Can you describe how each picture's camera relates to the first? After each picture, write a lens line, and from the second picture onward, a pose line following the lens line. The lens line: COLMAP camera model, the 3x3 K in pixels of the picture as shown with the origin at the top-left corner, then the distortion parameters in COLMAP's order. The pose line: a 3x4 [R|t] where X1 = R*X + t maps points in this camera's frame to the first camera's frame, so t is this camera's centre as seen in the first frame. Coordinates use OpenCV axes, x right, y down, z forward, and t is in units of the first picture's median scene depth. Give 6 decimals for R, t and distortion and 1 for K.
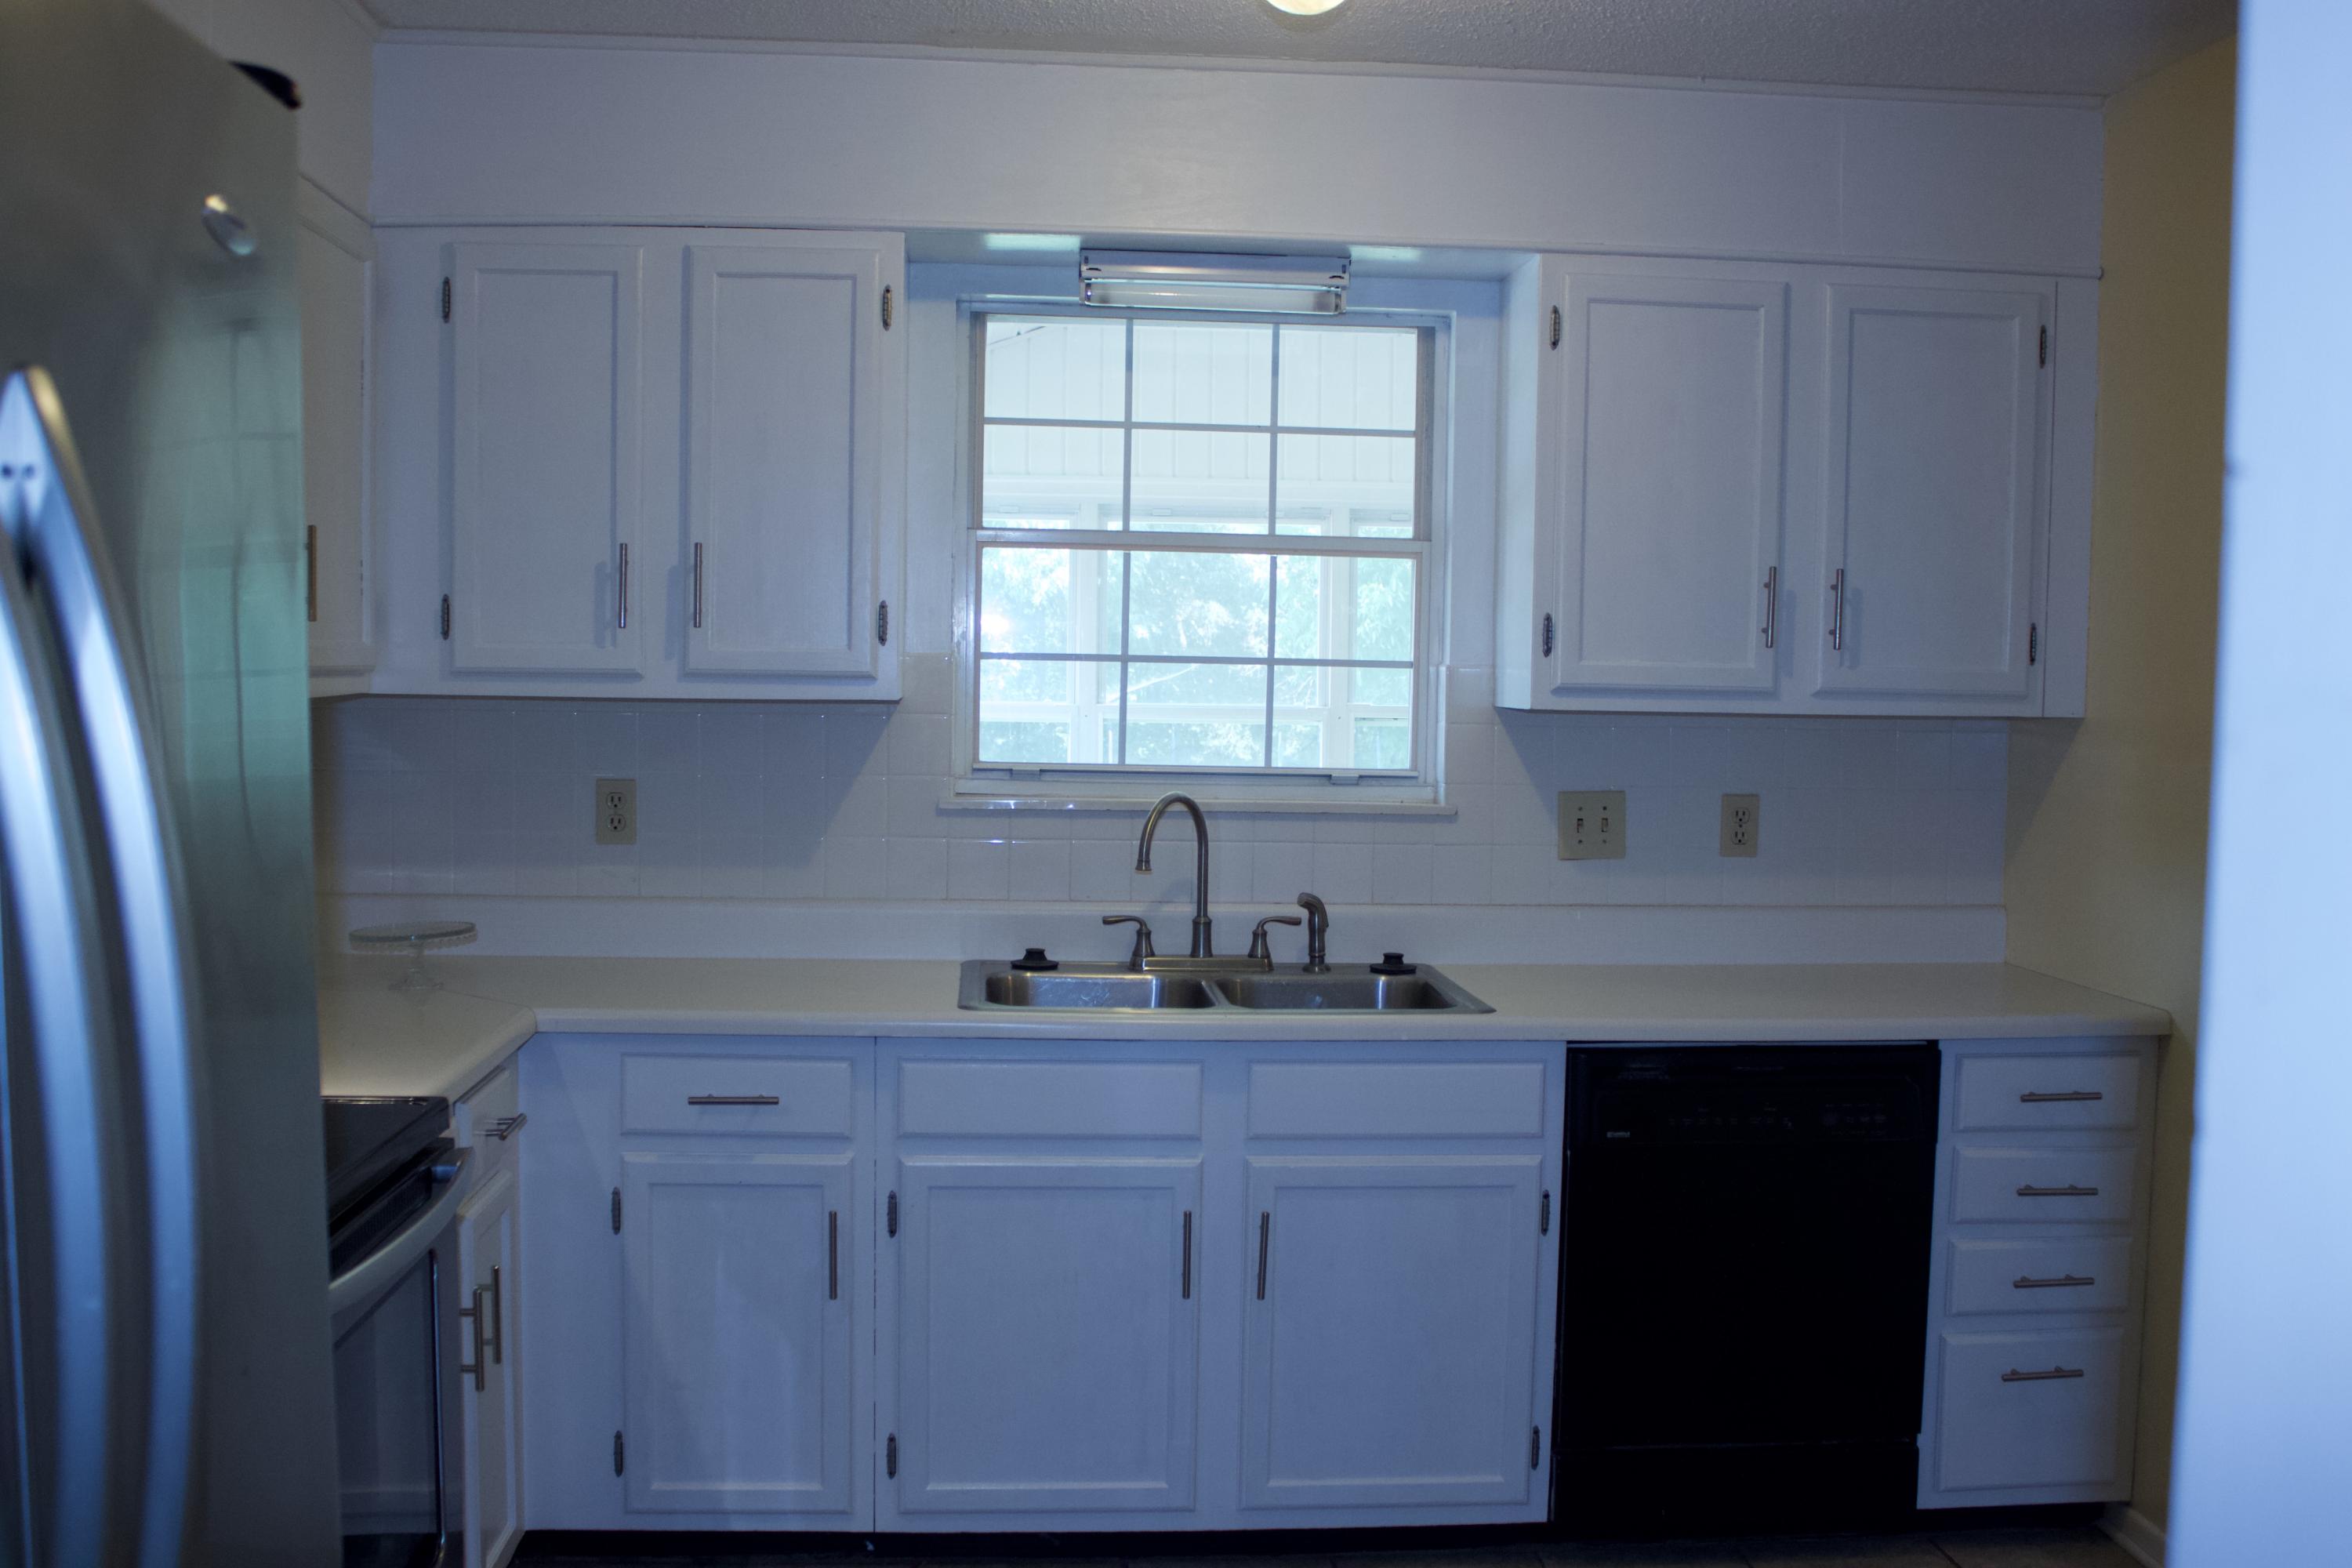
lens RADIAL K [[2345.2, 0, 1178.0], [0, 2345.2, 816.6], [0, 0, 1]] dist [-0.098901, 0.000000]
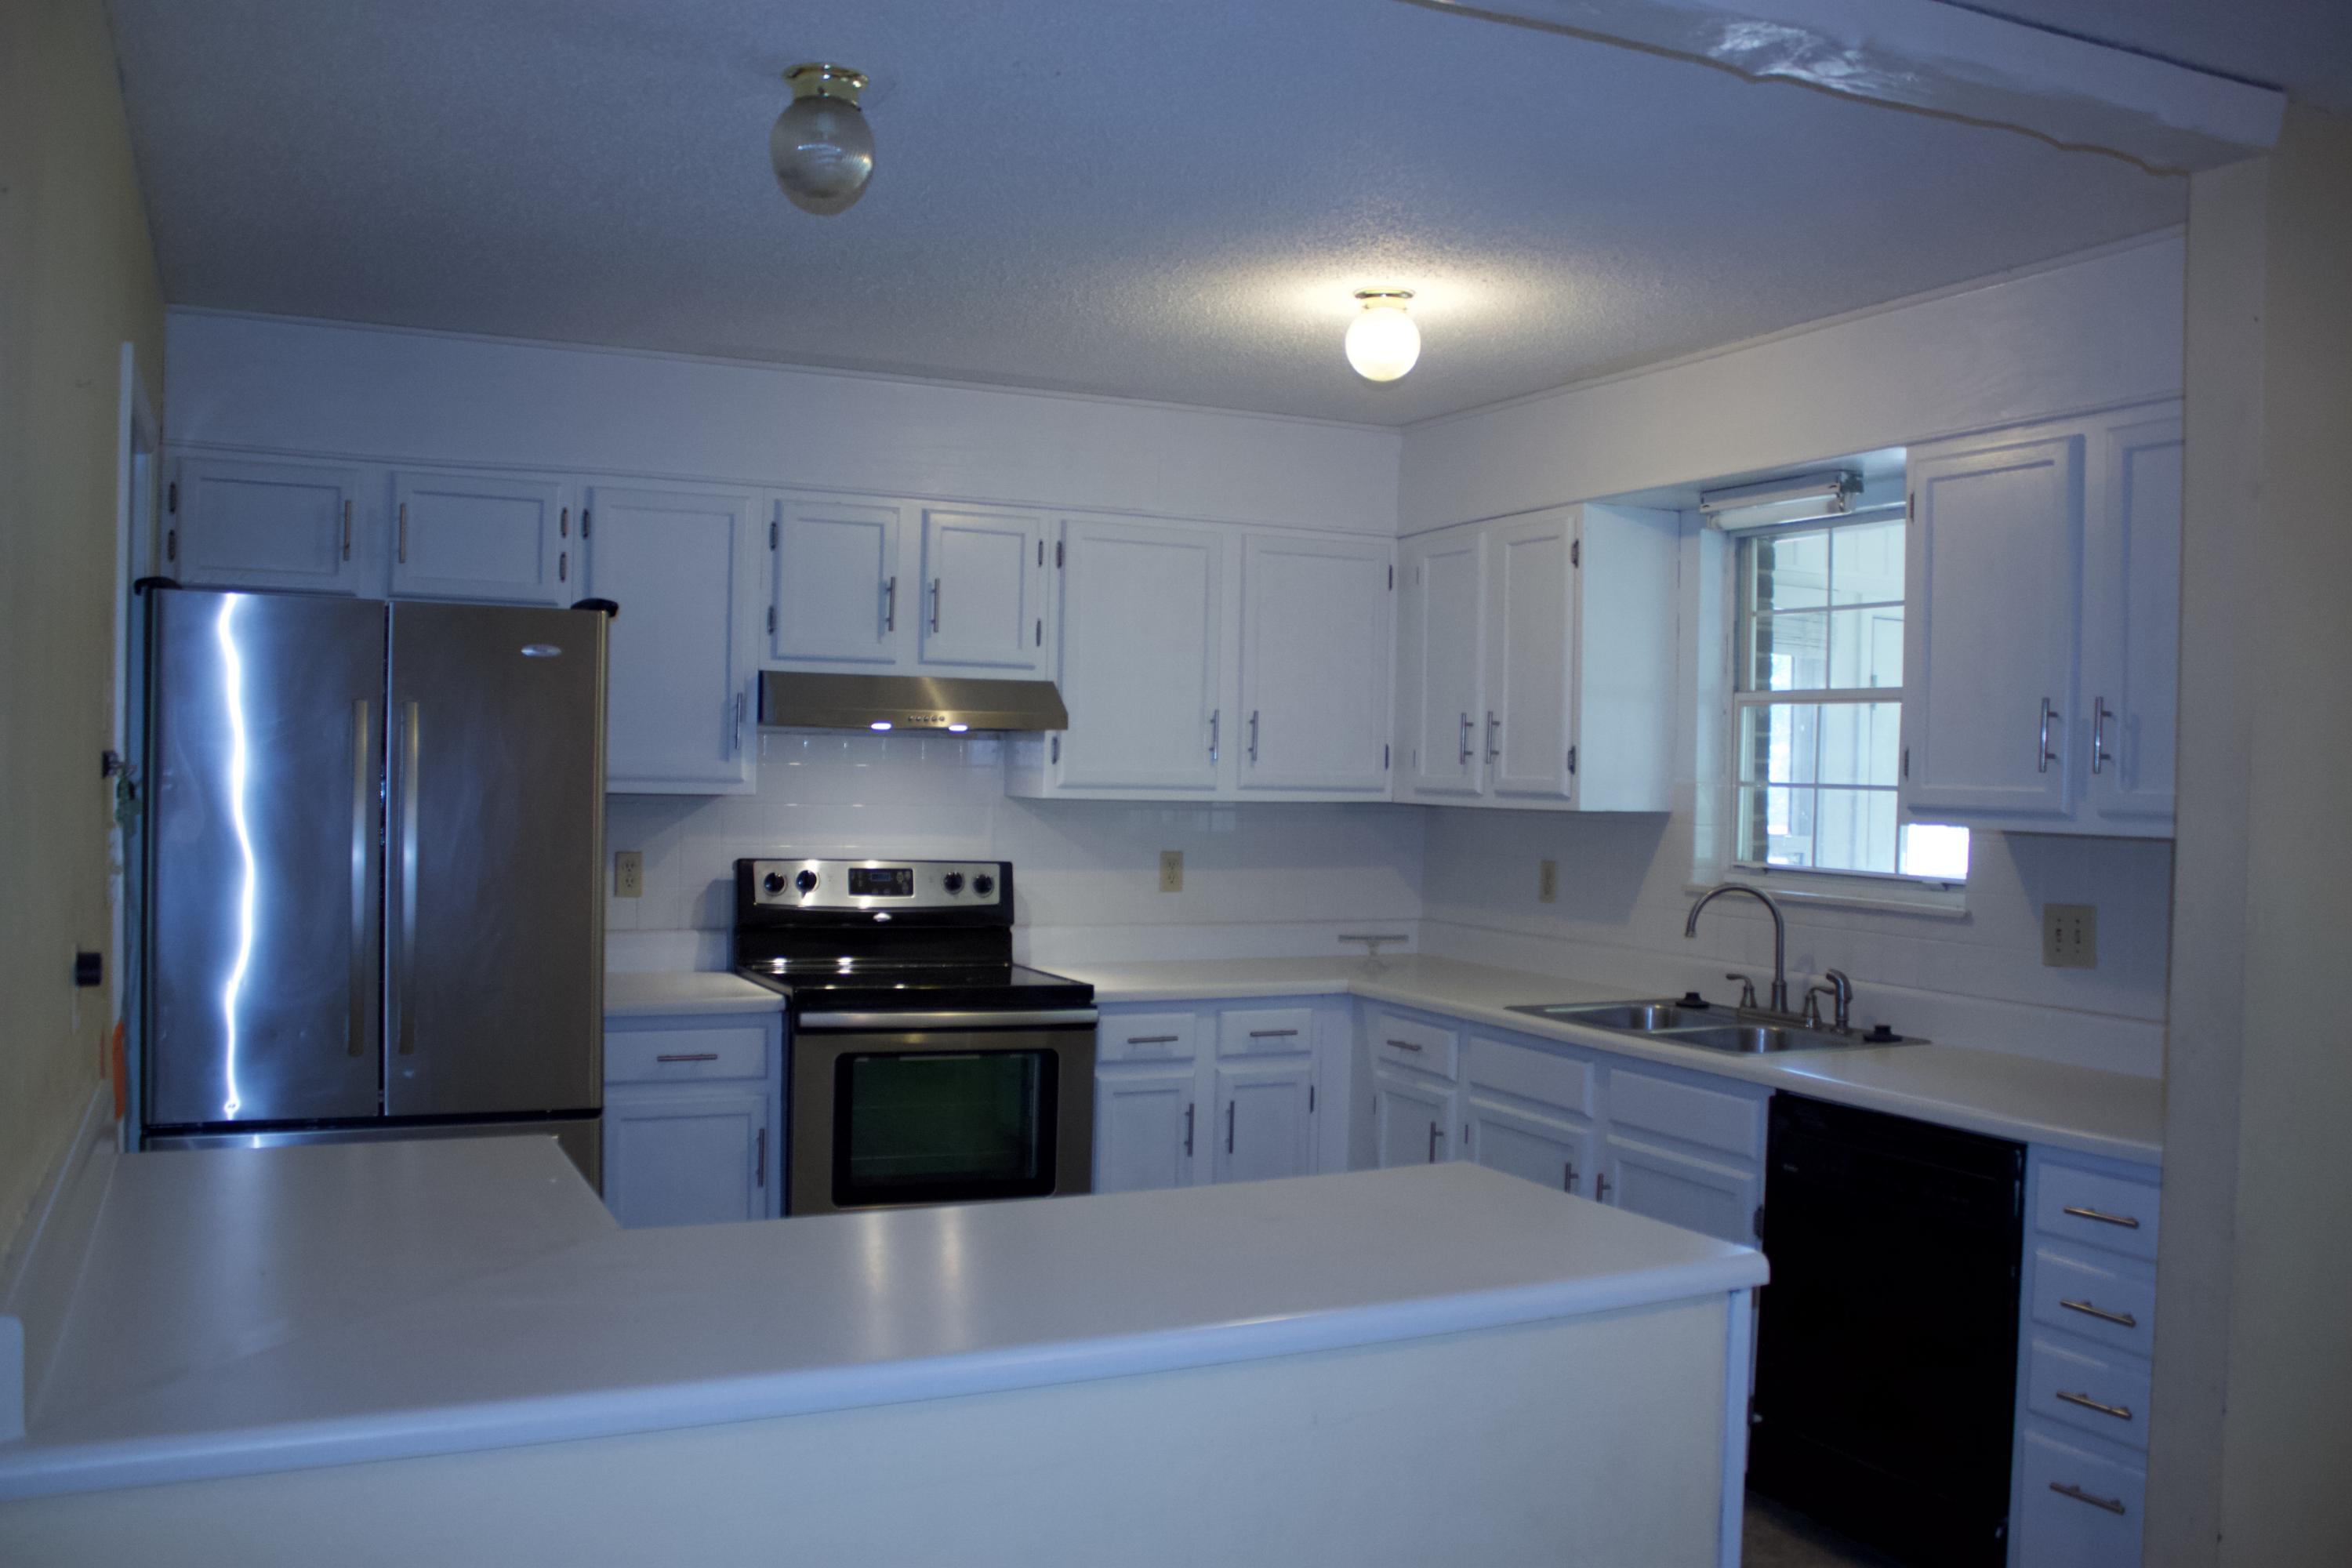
lens RADIAL K [[1952.2, 0, 1145.3], [0, 1952.2, 787.8], [0, 0, 1]] dist [-0.175032, 0.138811]
pose [[0.337463, -0.000747, -0.941339, 0.906574], [-0.079581, 0.996397, -0.029320, -0.005127], [0.937969, 0.084807, 0.336187, 0.297903]]
